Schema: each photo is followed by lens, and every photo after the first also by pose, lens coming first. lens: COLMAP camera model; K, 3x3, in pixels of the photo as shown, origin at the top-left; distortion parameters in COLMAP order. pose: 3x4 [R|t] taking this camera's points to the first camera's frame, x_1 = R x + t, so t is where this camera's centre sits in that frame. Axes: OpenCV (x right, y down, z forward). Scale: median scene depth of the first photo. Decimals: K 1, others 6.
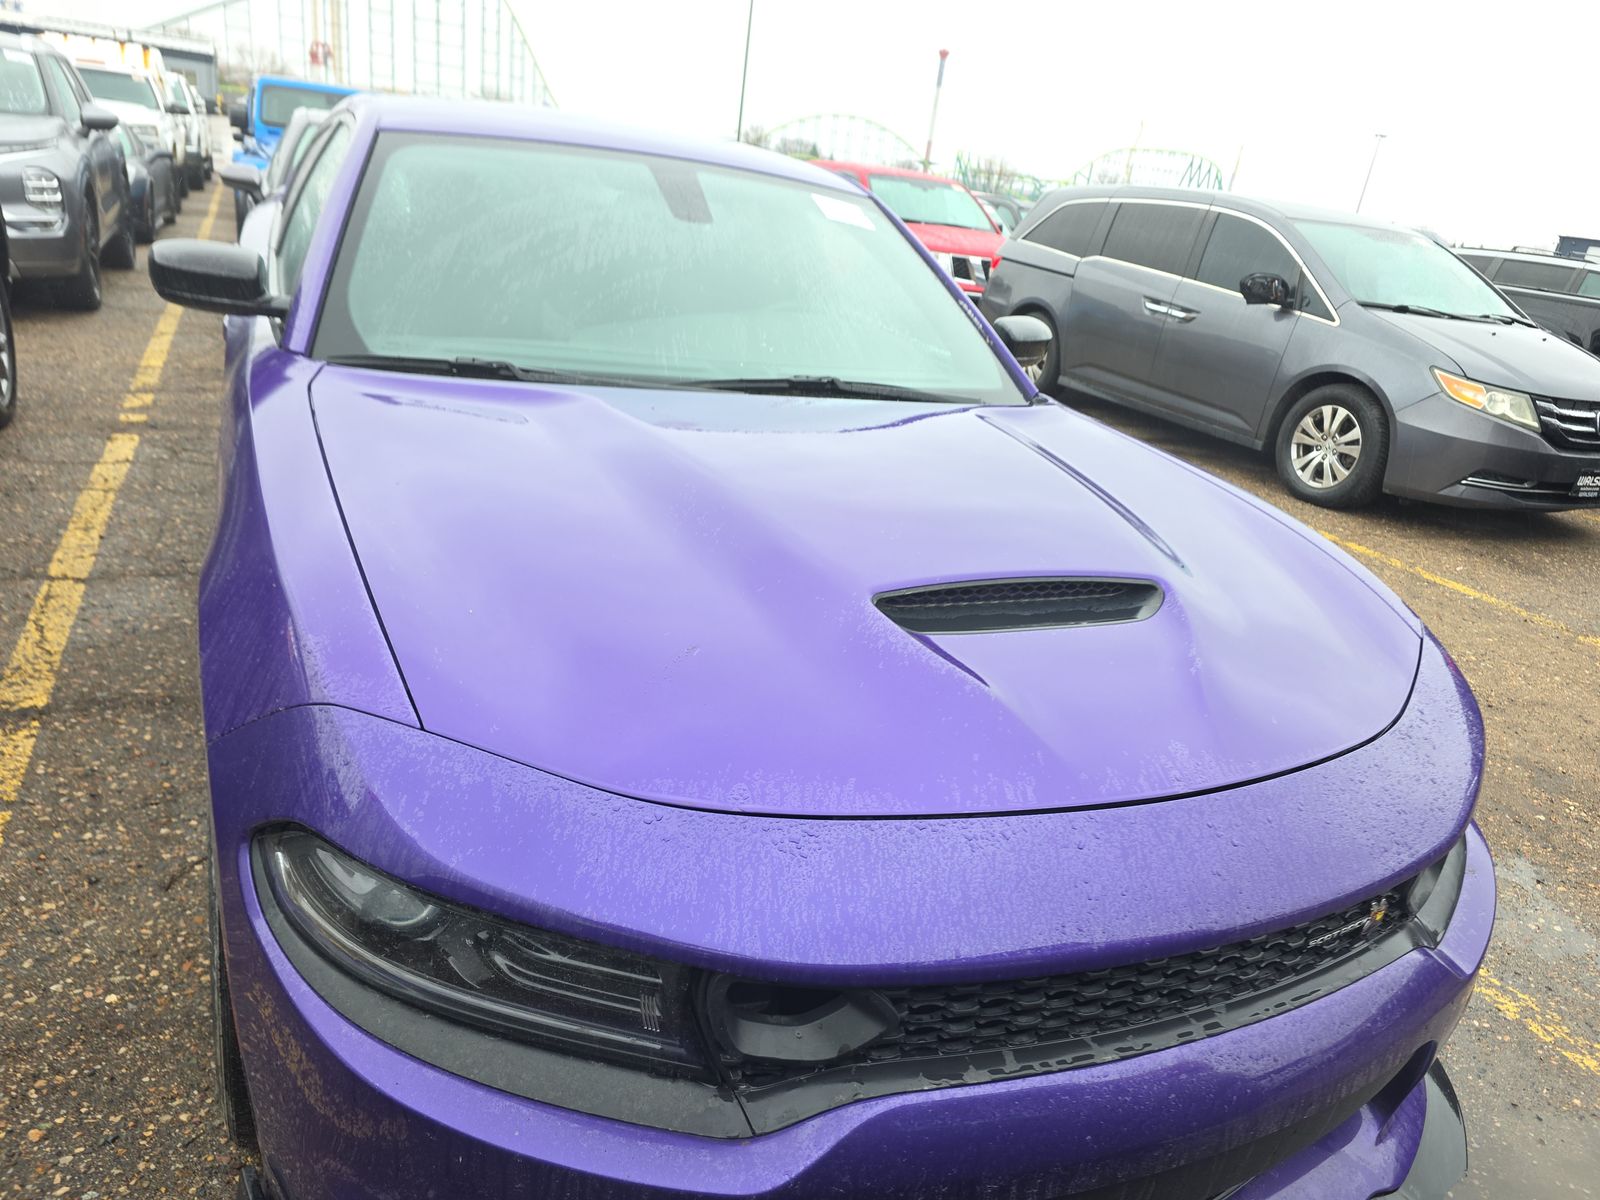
lens RADIAL K [[1103.2, 0, 793.7], [0, 1103.2, 611.3], [0, 0, 1]] dist [0.037471, -0.031302]
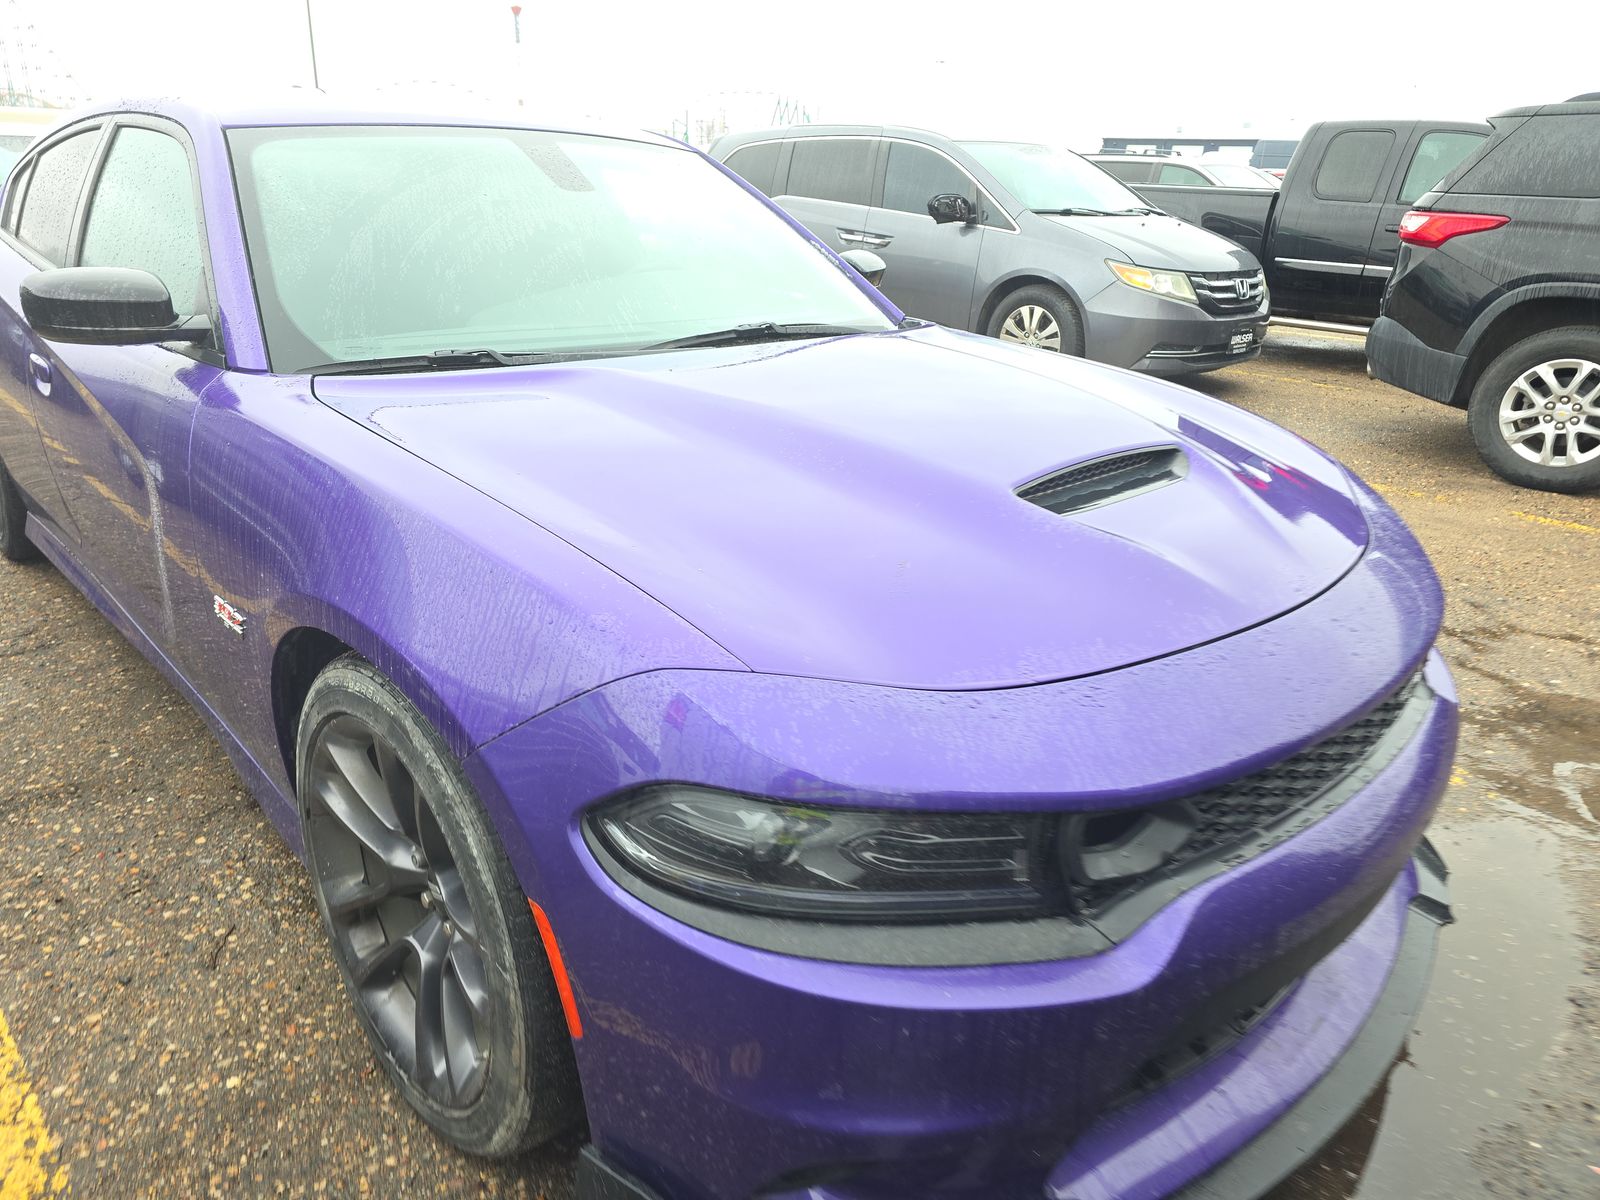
lens RADIAL K [[1103.2, 0, 784.1], [0, 1103.2, 589.4], [0, 0, 1]] dist [0.037471, -0.031302]
pose [[0.946433, -0.198979, 0.254307, -0.266048], [0.194511, 0.979963, 0.042863, -0.005302], [-0.257741, 0.008898, 0.966173, -0.018222]]
